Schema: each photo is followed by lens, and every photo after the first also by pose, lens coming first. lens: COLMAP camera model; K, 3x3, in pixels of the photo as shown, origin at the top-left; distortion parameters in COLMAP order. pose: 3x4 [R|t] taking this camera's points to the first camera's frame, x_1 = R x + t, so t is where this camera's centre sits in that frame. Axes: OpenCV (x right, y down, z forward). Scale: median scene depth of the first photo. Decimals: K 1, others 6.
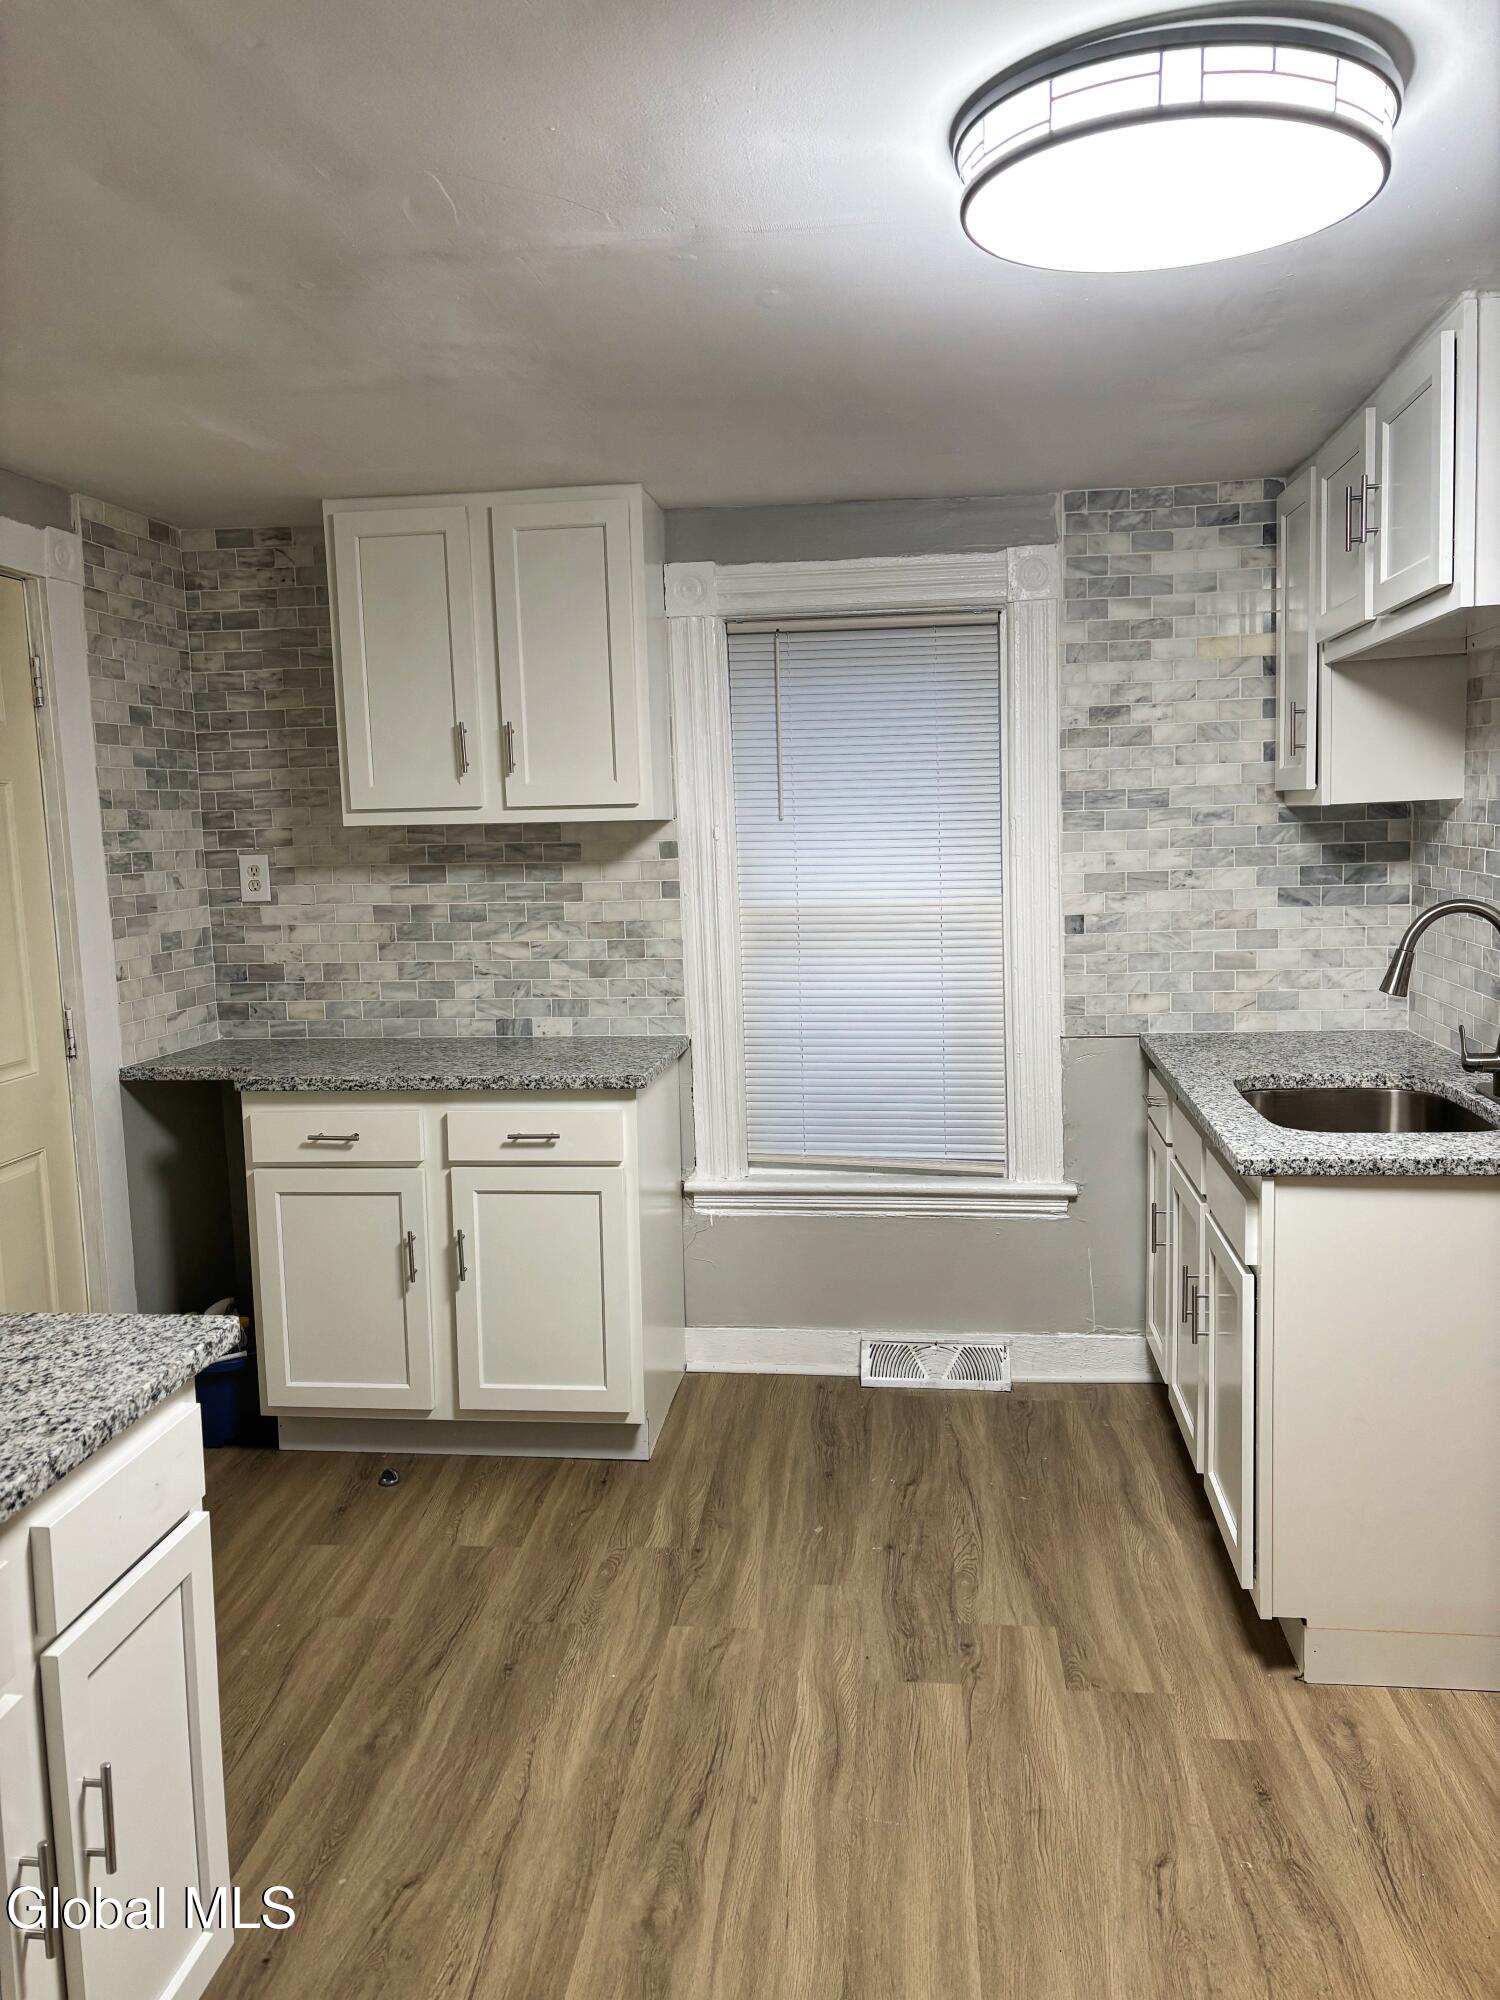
lens RADIAL K [[1504.2, 0, 752.6], [0, 1504.2, 1001.3], [0, 0, 1]] dist [0.041658, -0.009796]
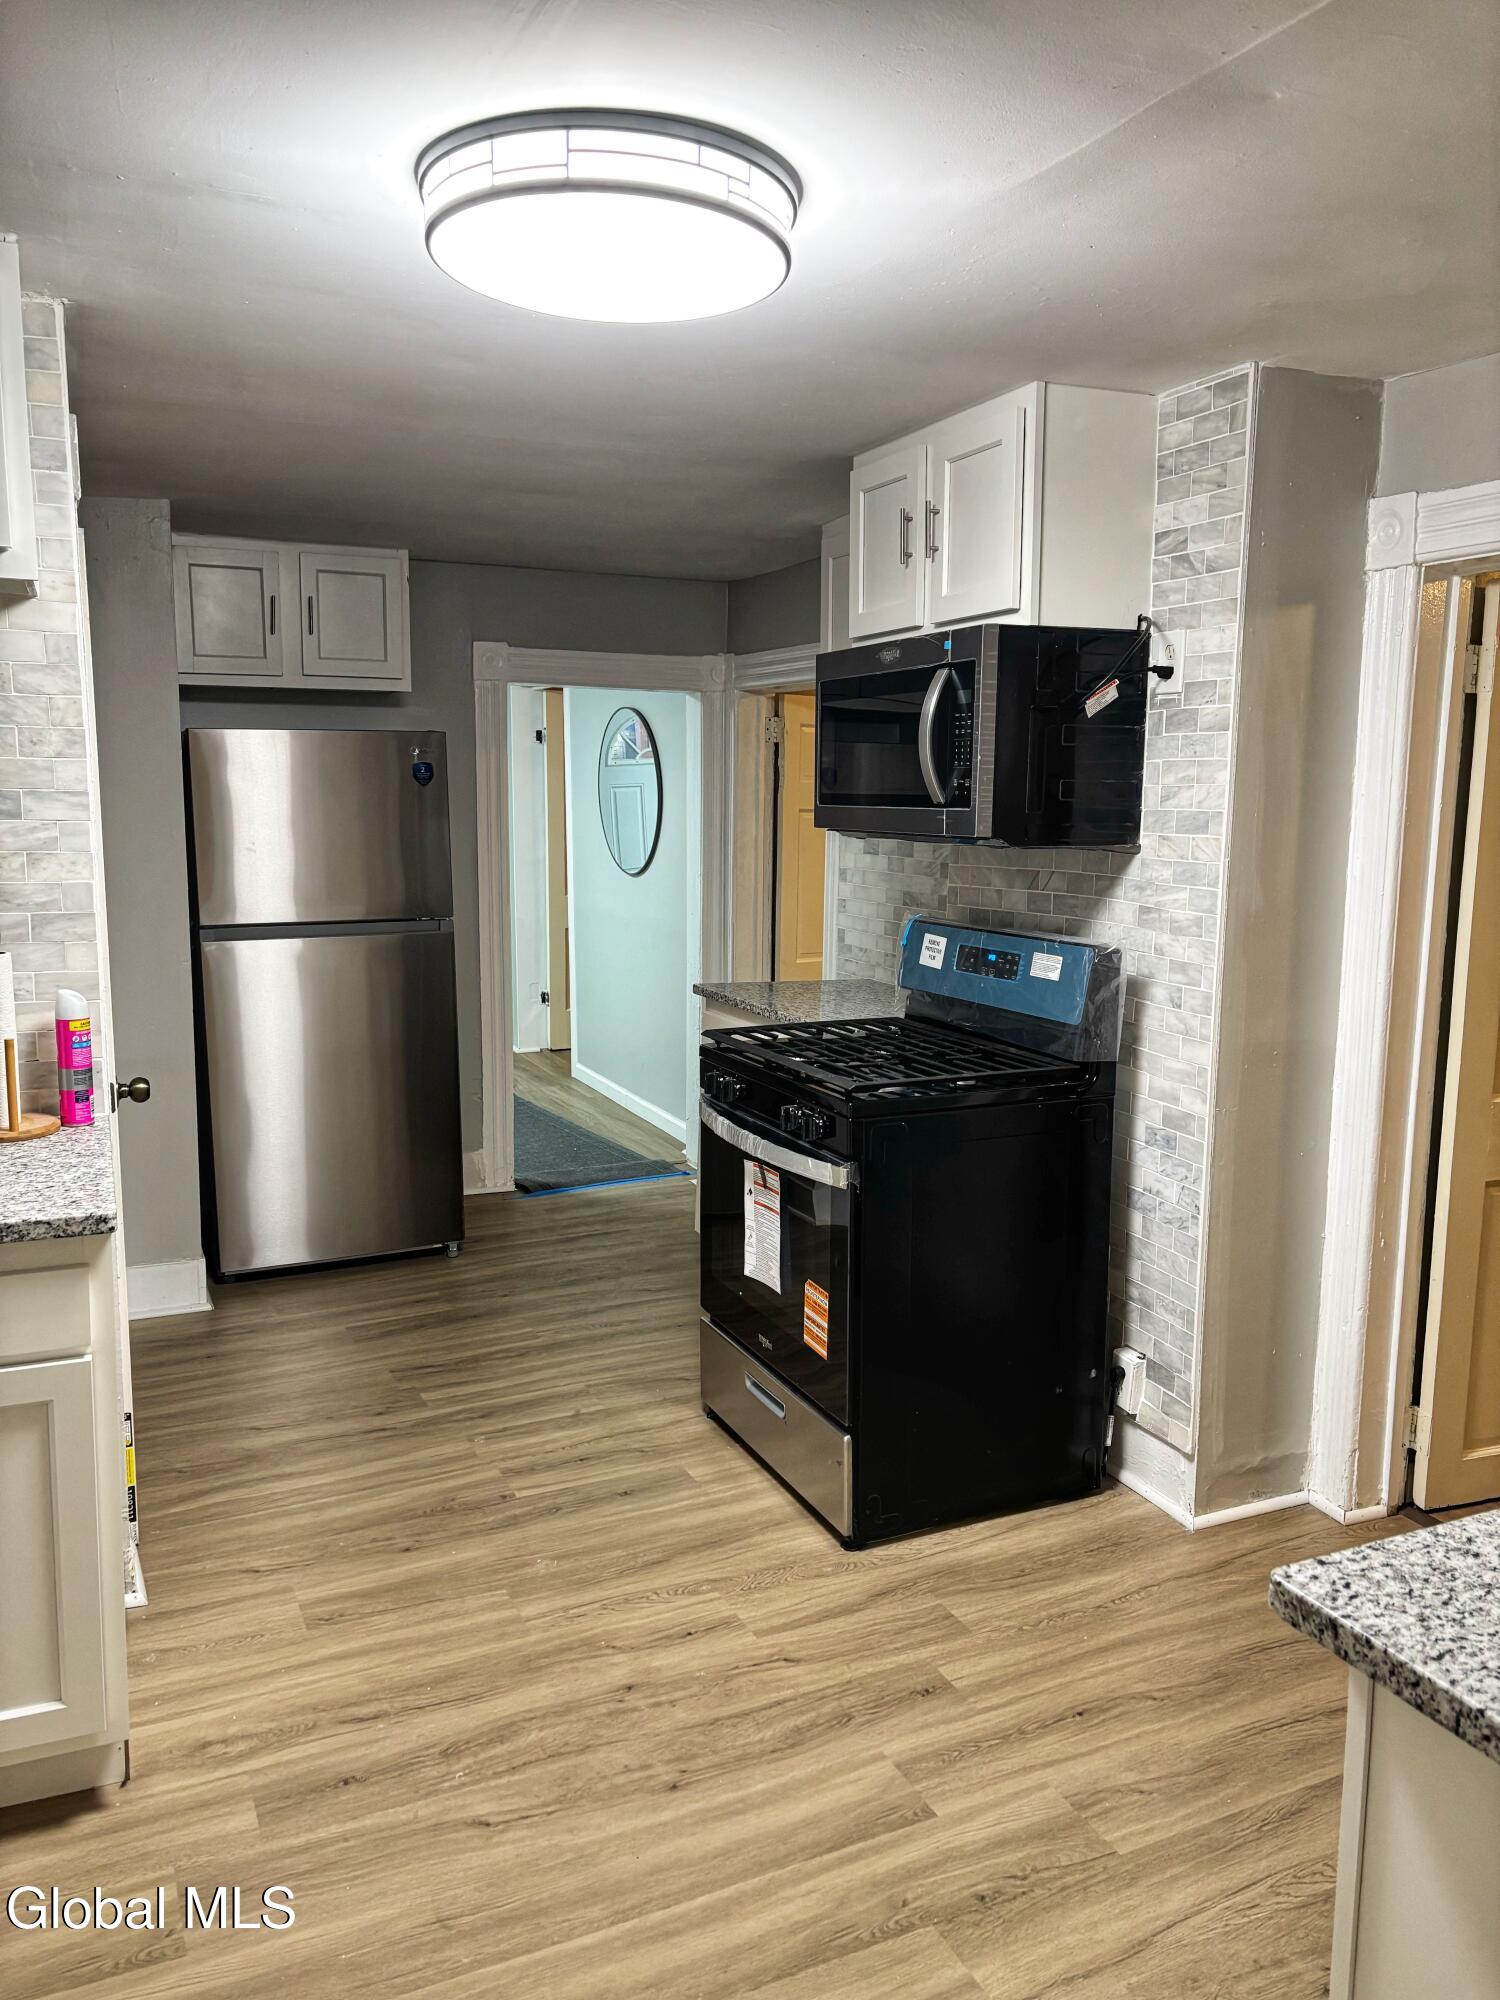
lens RADIAL K [[1504.2, 0, 750.0], [0, 1504.2, 1002.4], [0, 0, 1]] dist [0.041658, -0.009796]
pose [[-0.521095, -0.092937, 0.848424, -0.651659], [0.098958, 0.980771, 0.168213, -0.133038], [-0.847743, 0.171613, -0.501878, 1.284876]]
